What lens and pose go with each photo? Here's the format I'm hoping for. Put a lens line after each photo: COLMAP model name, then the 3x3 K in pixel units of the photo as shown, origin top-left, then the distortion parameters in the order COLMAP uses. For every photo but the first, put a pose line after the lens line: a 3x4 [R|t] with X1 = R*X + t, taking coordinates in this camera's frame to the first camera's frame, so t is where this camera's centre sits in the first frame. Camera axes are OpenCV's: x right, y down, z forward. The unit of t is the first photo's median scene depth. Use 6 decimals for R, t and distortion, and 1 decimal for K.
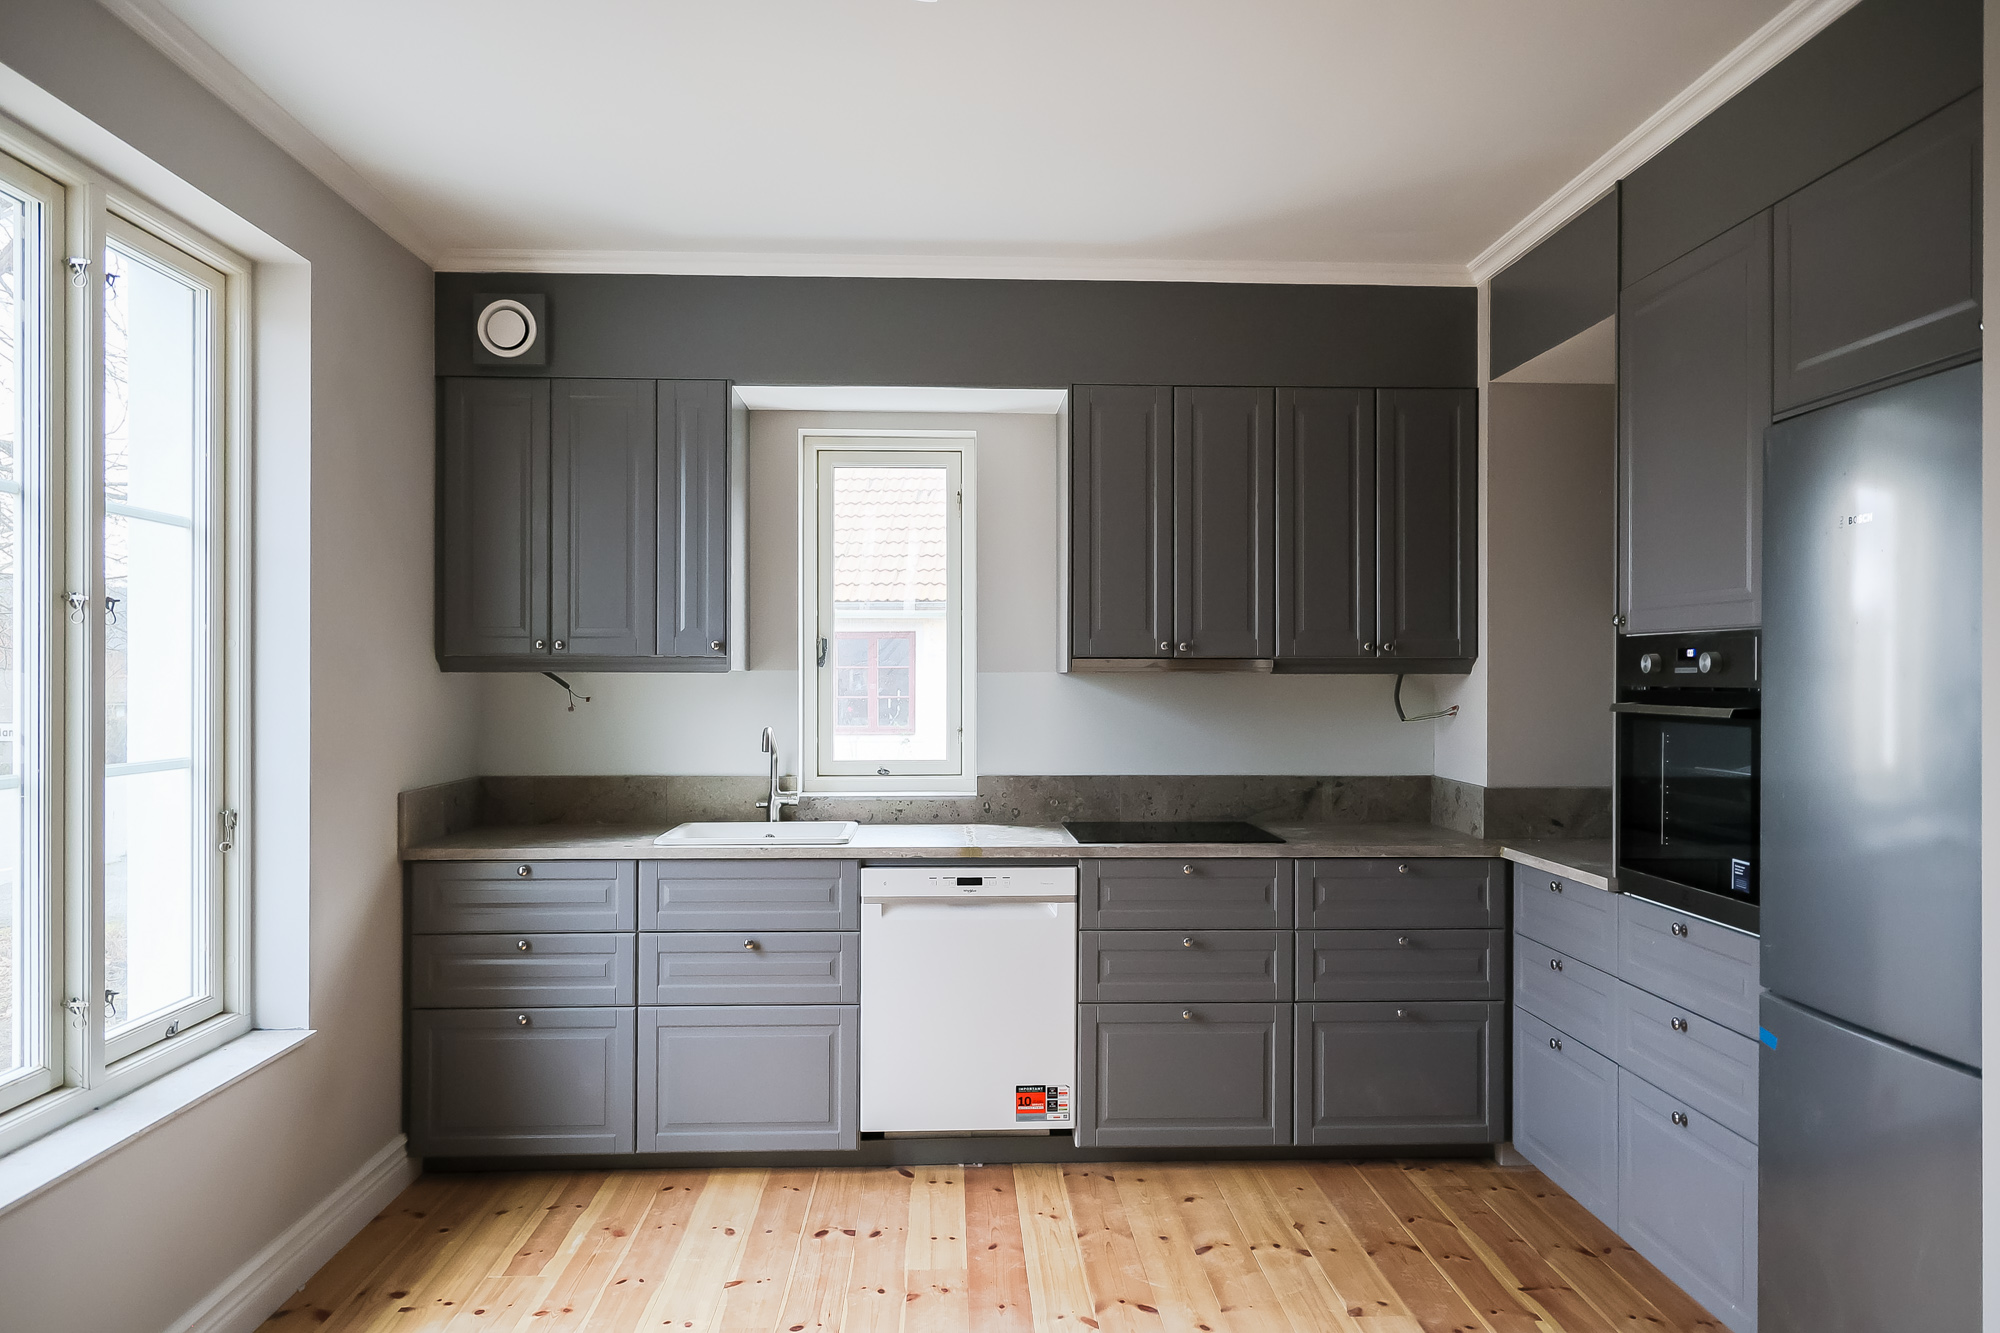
lens RADIAL K [[1376.3, 0, 1000.0], [0, 1376.3, 666.5], [0, 0, 1]] dist [-0.005761, 0.001612]
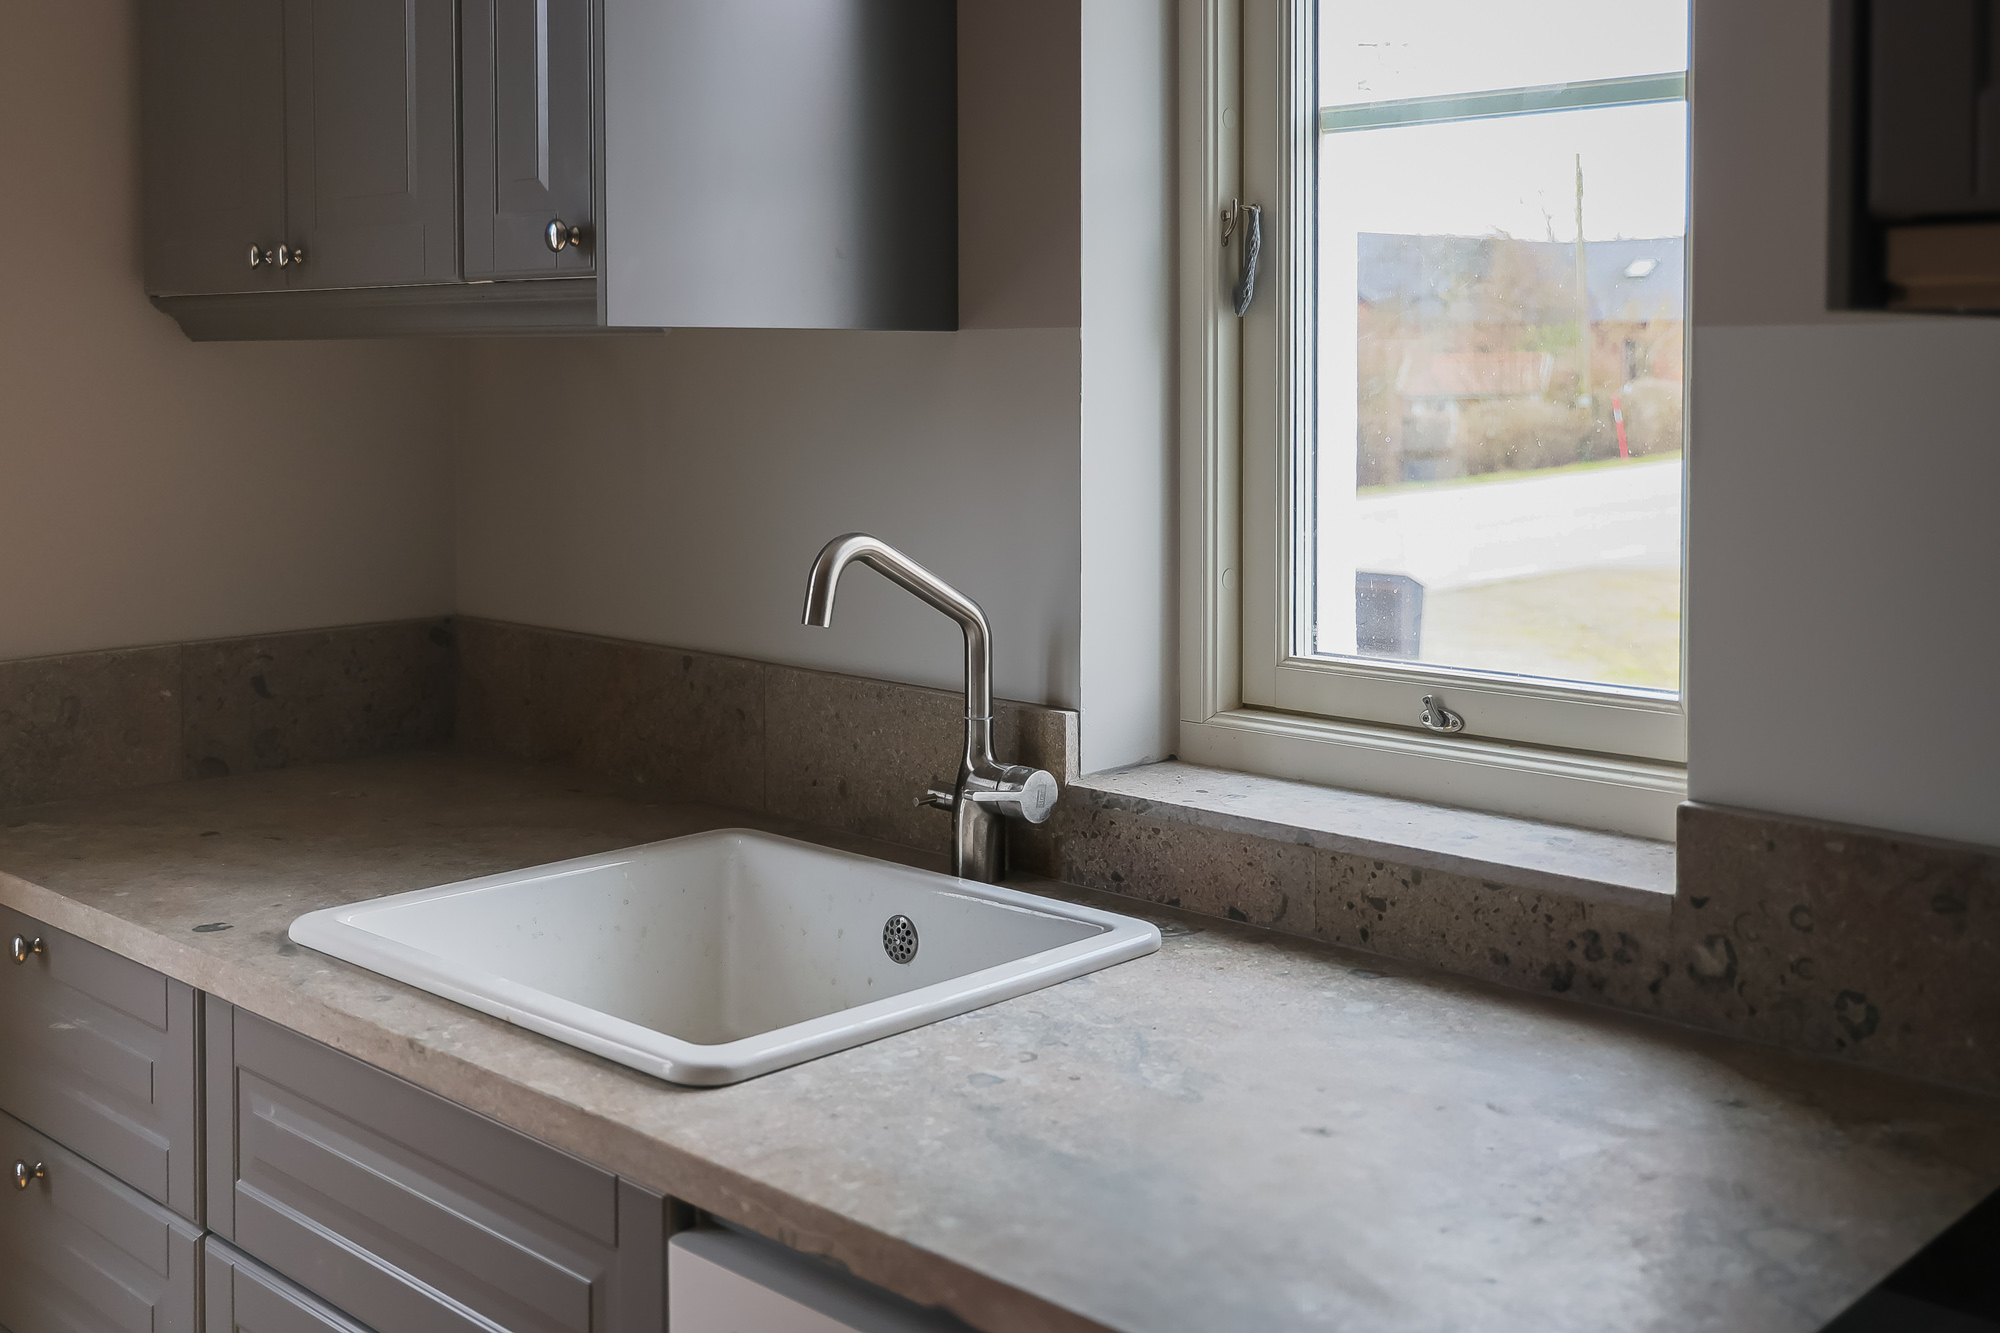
lens RADIAL K [[2100.9, 0, 1000.0], [0, 2100.9, 666.5], [0, 0, 1]] dist [0.013750, 0.009574]
pose [[0.693521, 0.100581, -0.713381, 0.140235], [0.015418, 0.987908, 0.154275, 0.006829], [0.720272, -0.117992, 0.683583, 0.709754]]
